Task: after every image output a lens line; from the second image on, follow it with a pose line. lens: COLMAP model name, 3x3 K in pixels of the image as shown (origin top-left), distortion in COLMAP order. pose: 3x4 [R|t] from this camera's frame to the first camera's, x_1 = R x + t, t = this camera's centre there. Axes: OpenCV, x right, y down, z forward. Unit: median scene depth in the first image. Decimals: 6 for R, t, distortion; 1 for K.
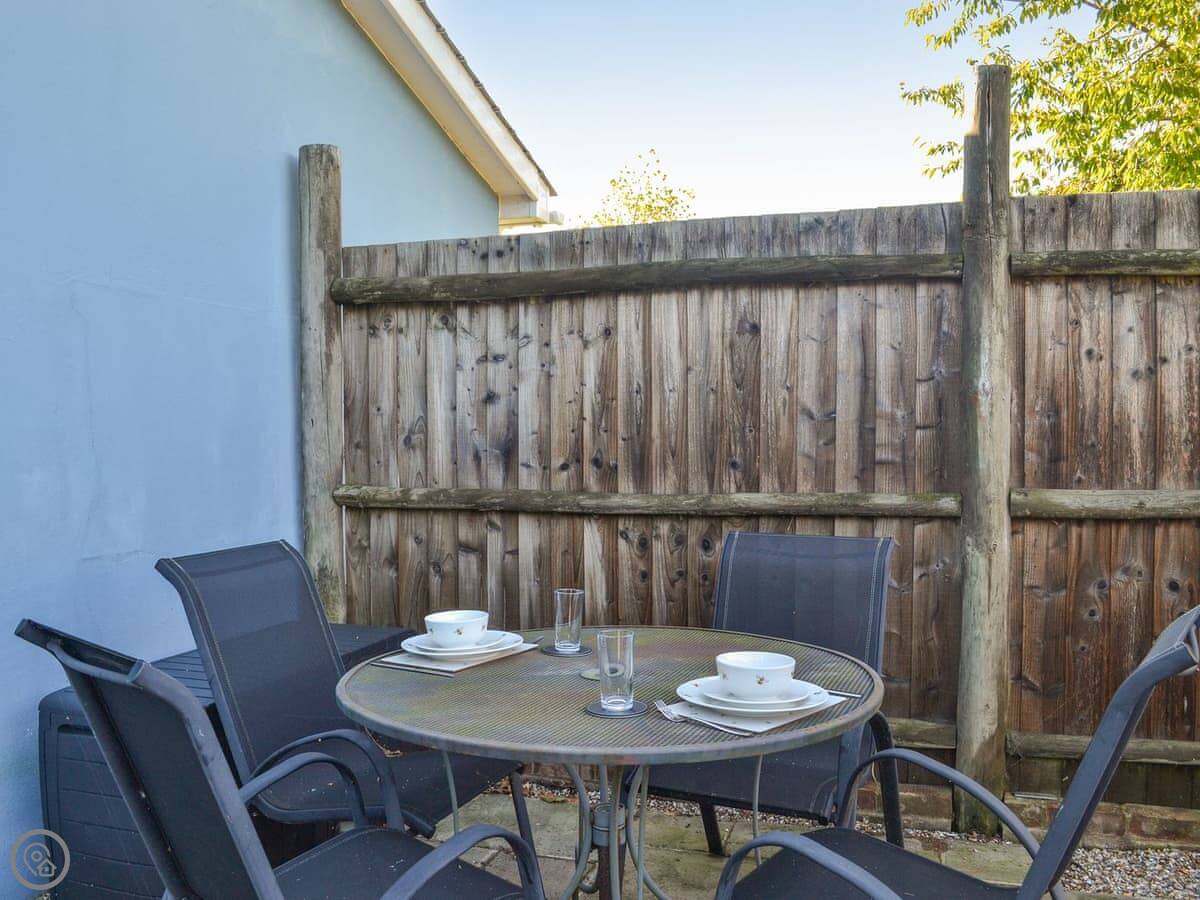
lens RADIAL K [[1046.6, 0, 600.0], [0, 1046.6, 450.0], [0, 0, 1]] dist [-0.086885, 0.014216]
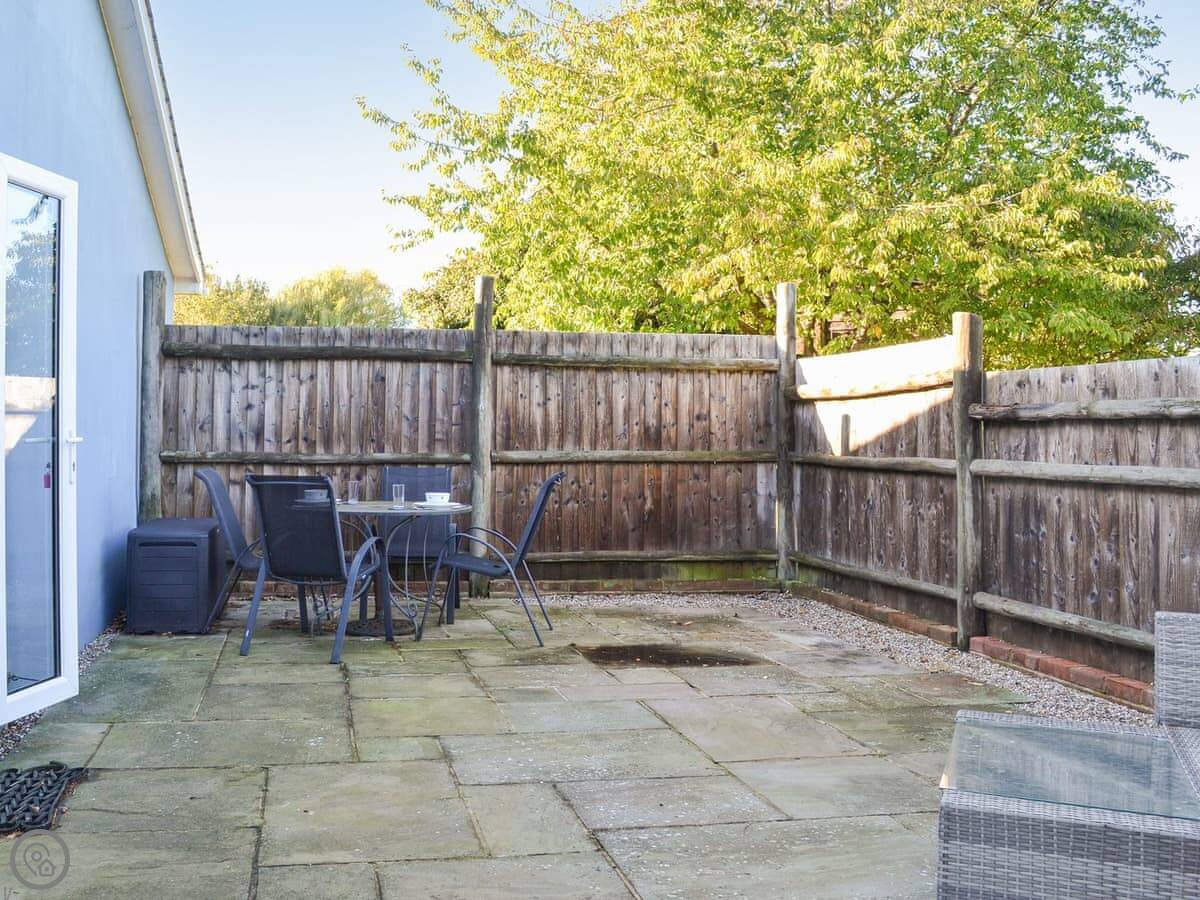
lens RADIAL K [[1107.3, 0, 598.7], [0, 1107.3, 404.6], [0, 0, 1]] dist [-0.051326, 0.001121]
pose [[0.847996, 0.028533, 0.529234, -0.682170], [0.000094, 0.998542, -0.053985, 0.062655], [-0.530002, 0.045829, 0.846757, -1.191154]]
